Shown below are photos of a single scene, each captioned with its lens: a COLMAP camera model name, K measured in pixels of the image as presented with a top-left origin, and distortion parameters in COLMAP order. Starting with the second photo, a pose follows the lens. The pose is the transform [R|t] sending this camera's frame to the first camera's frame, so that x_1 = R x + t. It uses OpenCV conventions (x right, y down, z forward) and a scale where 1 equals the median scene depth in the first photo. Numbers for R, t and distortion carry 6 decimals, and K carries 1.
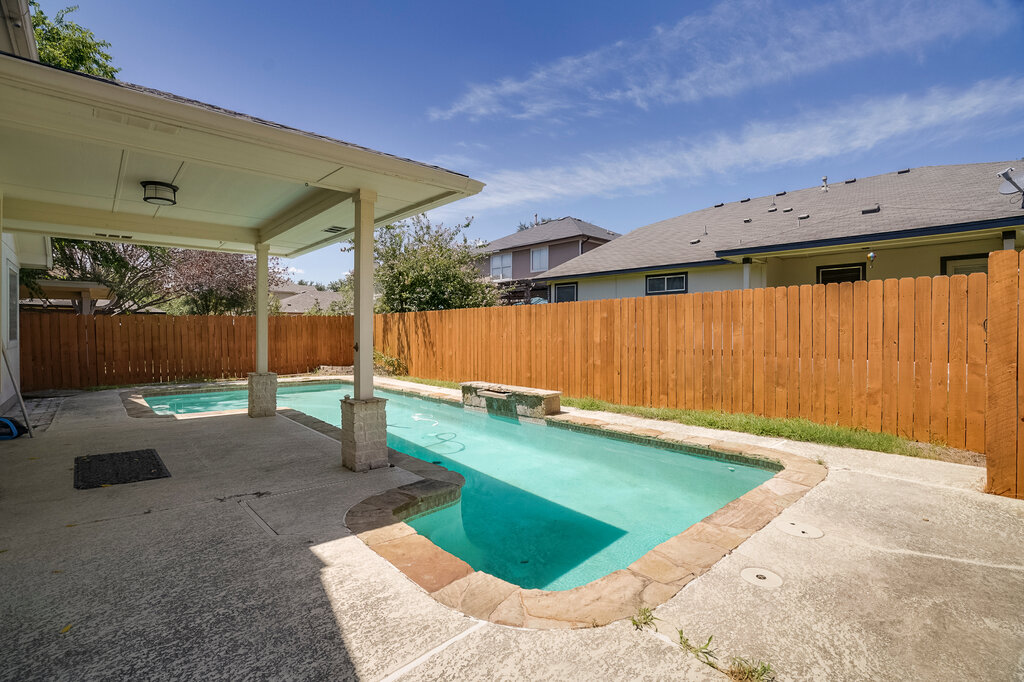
lens RADIAL K [[484.2, 0, 512.0], [0, 484.2, 341.0], [0, 0, 1]] dist [-0.055941, 0.019622]
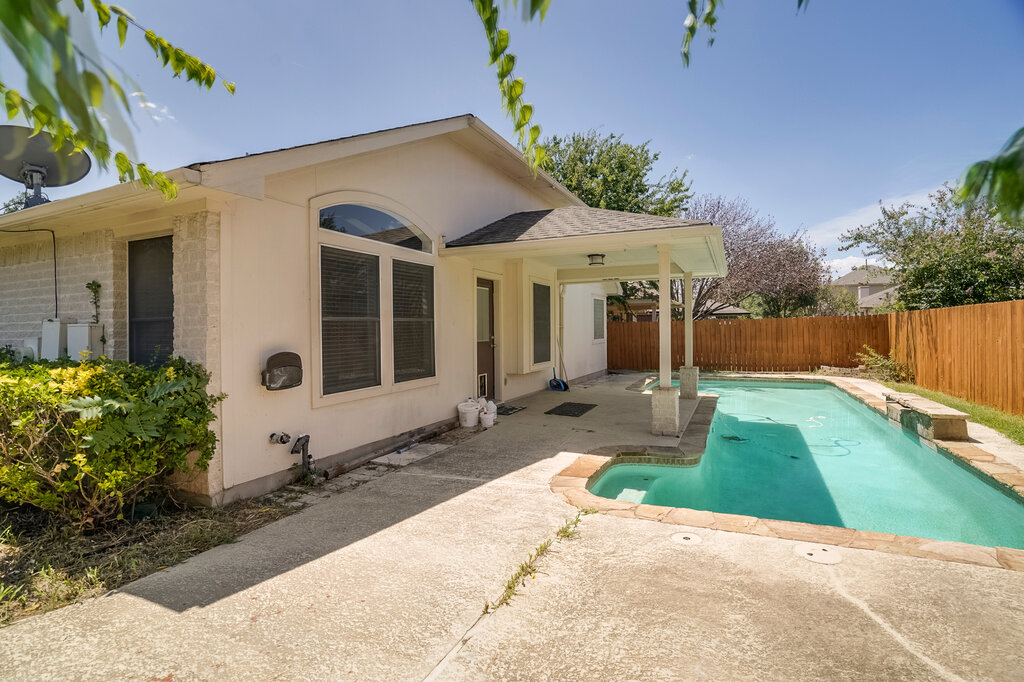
lens RADIAL K [[484.2, 0, 512.0], [0, 484.2, 341.0], [0, 0, 1]] dist [-0.055941, 0.019622]
pose [[0.380796, 0.017871, -0.924486, 0.802248], [-0.006706, 0.999840, 0.016565, -0.037792], [0.924635, -0.000108, 0.380855, 0.018401]]
